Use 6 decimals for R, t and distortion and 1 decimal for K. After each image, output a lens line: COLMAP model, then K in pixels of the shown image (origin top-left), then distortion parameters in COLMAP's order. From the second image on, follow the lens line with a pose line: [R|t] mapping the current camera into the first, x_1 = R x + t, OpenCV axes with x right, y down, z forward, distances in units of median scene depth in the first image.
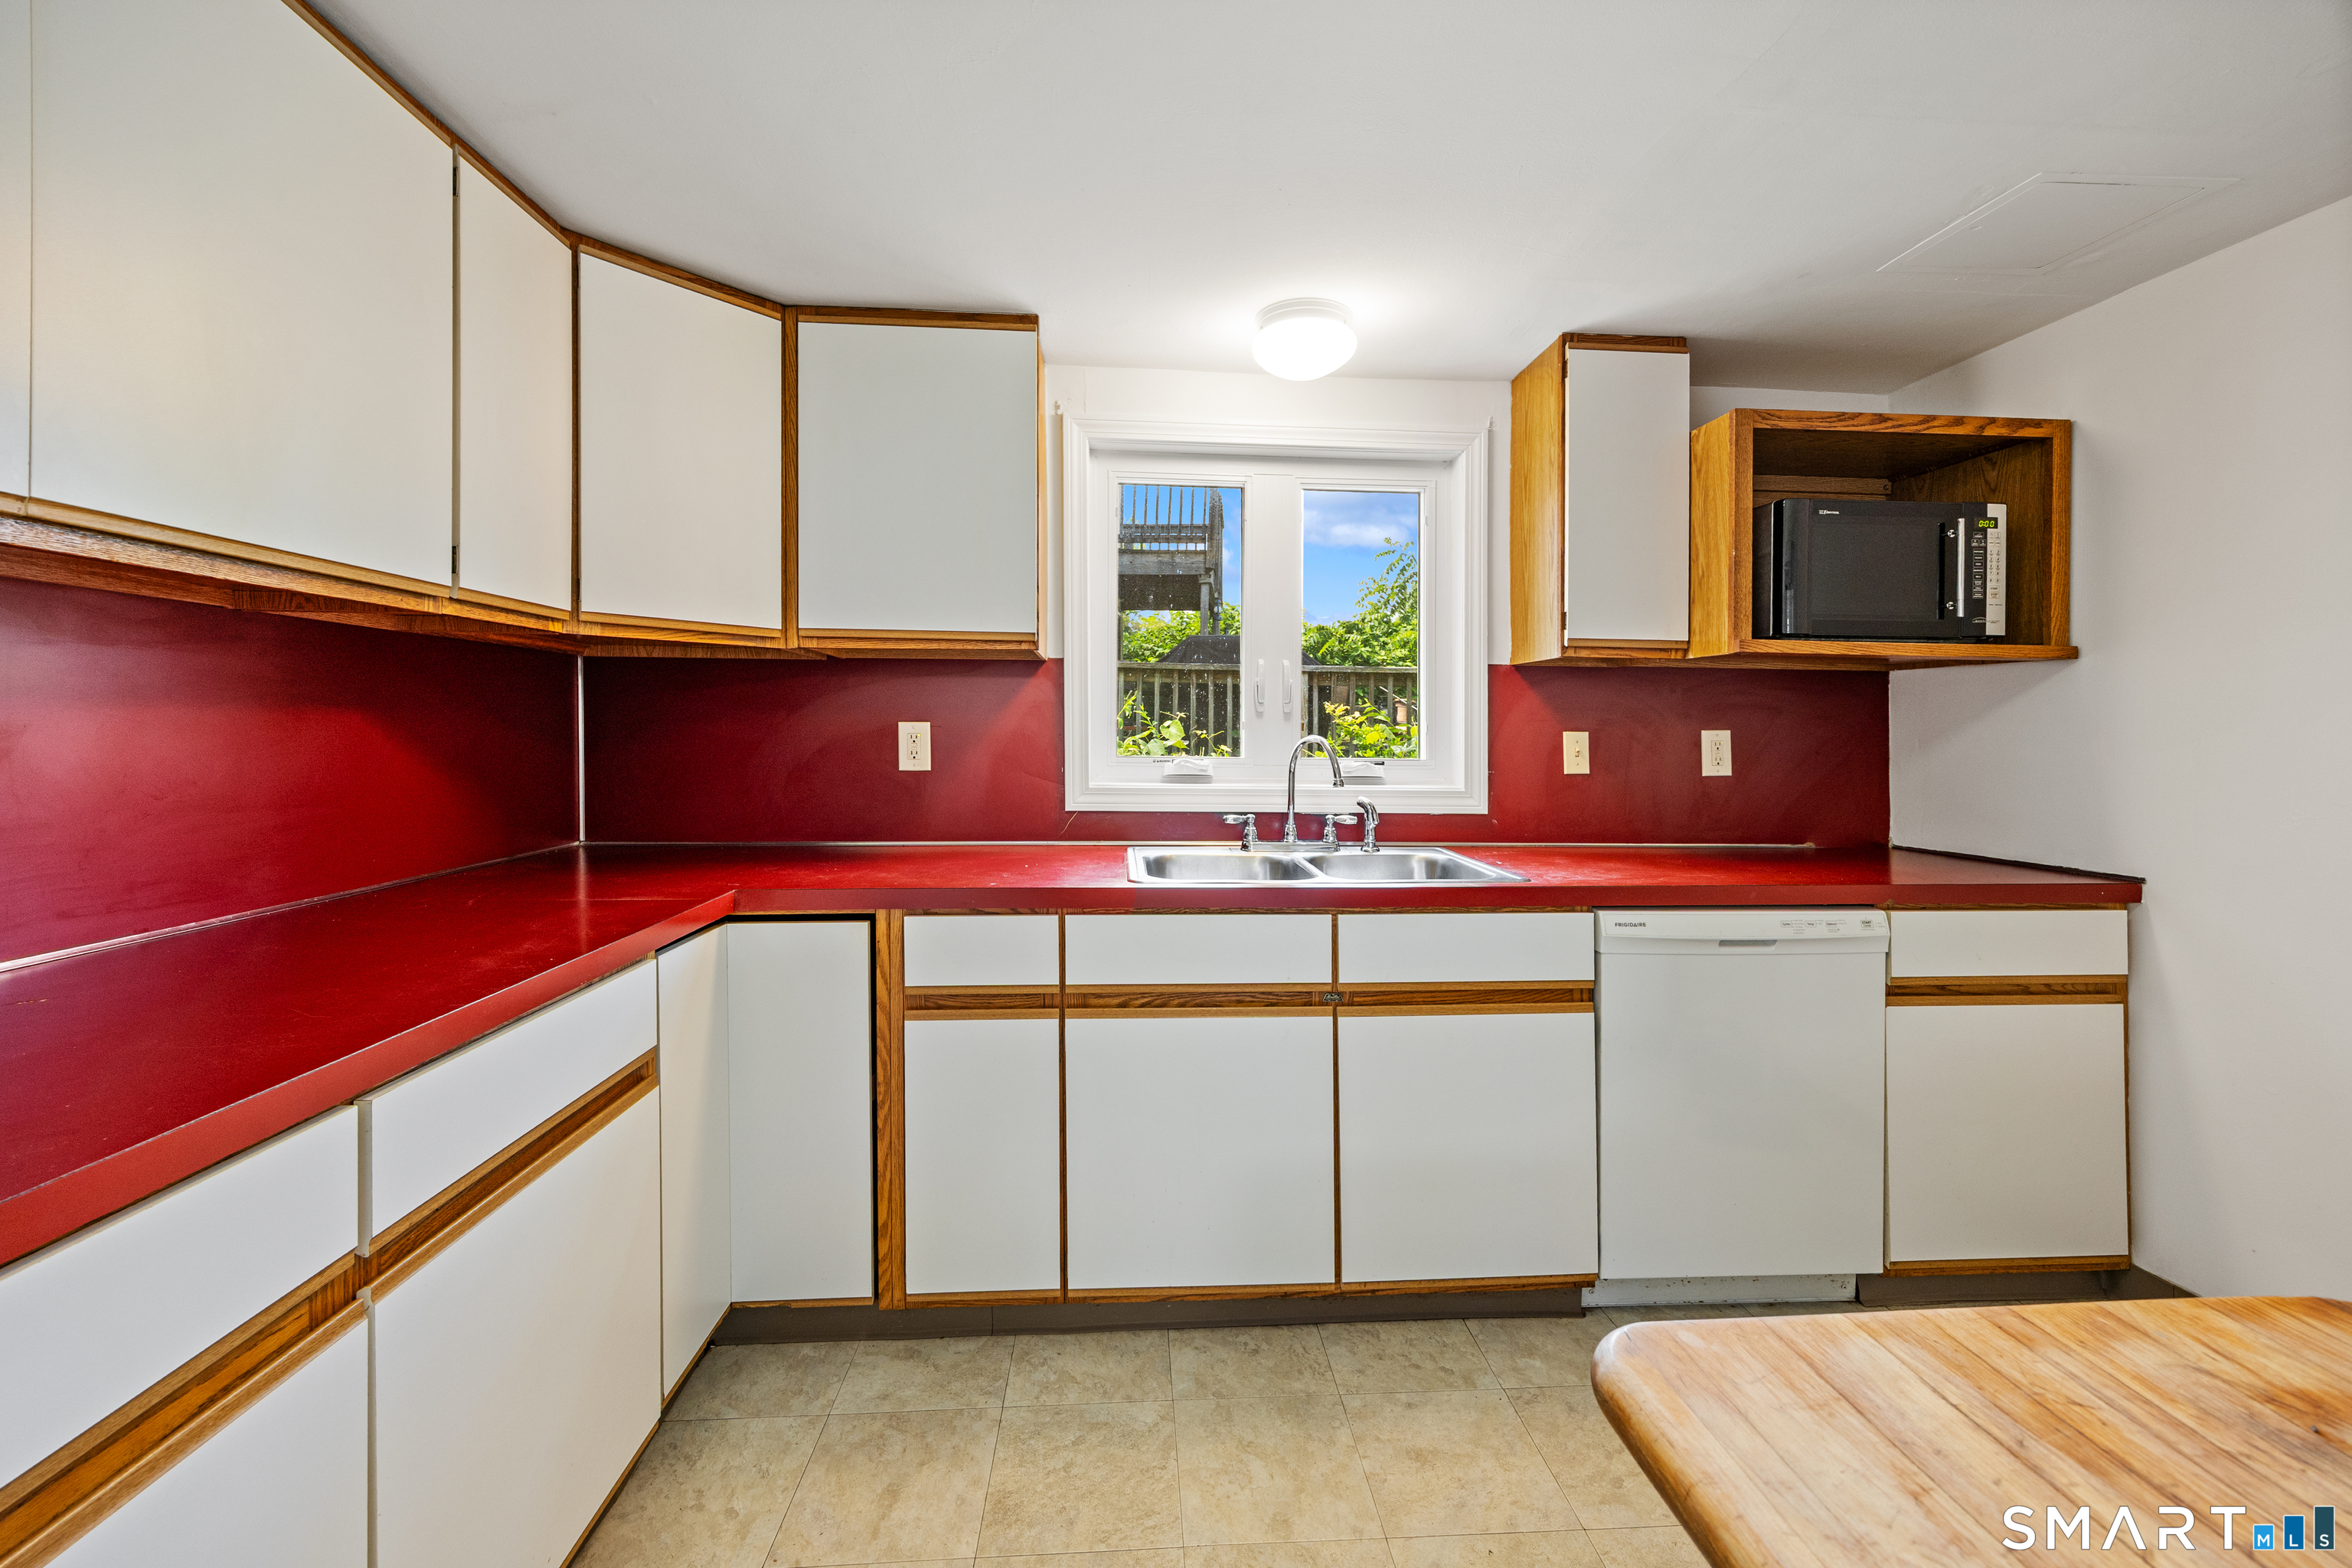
lens RADIAL K [[940.1, 0, 1175.5], [0, 940.1, 733.0], [0, 0, 1]] dist [0.002261, 0.000239]
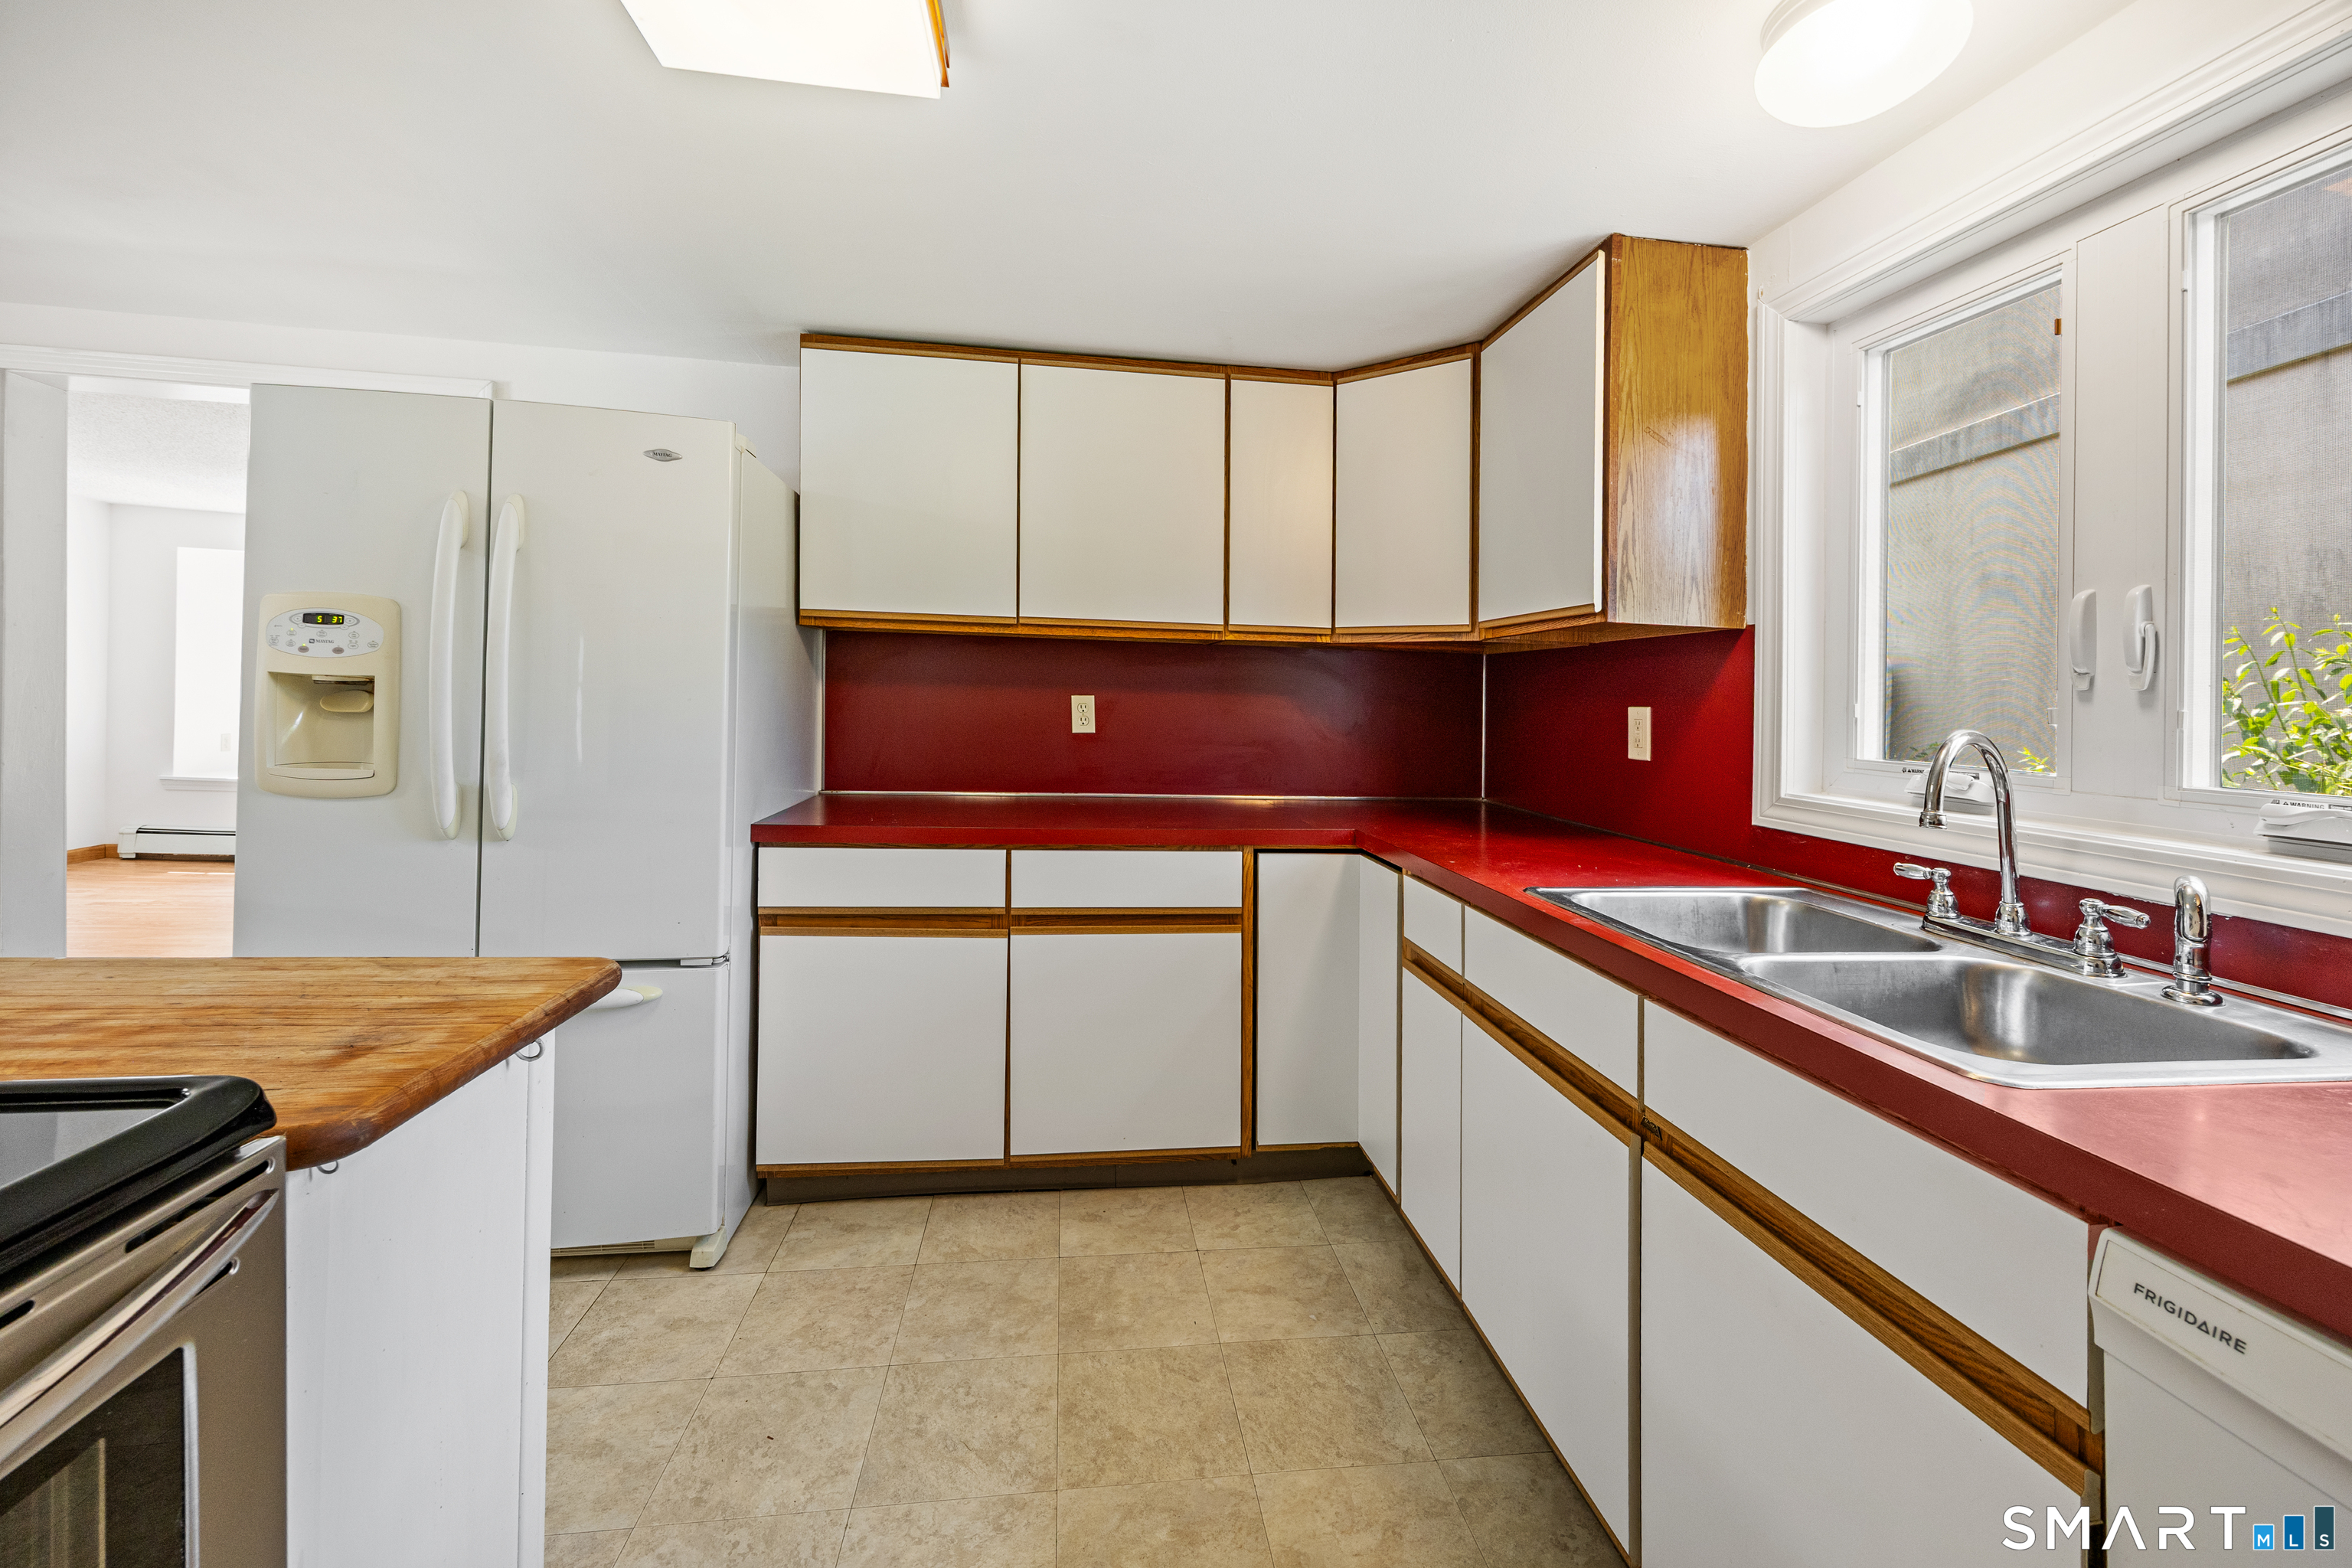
lens RADIAL K [[940.1, 0, 1175.5], [0, 940.1, 733.0], [0, 0, 1]] dist [0.002261, 0.000239]
pose [[0.059468, 0.029783, -0.997786, 0.899219], [-0.030941, 0.999130, 0.027979, 0.002771], [0.997751, 0.029209, 0.060338, 0.716689]]
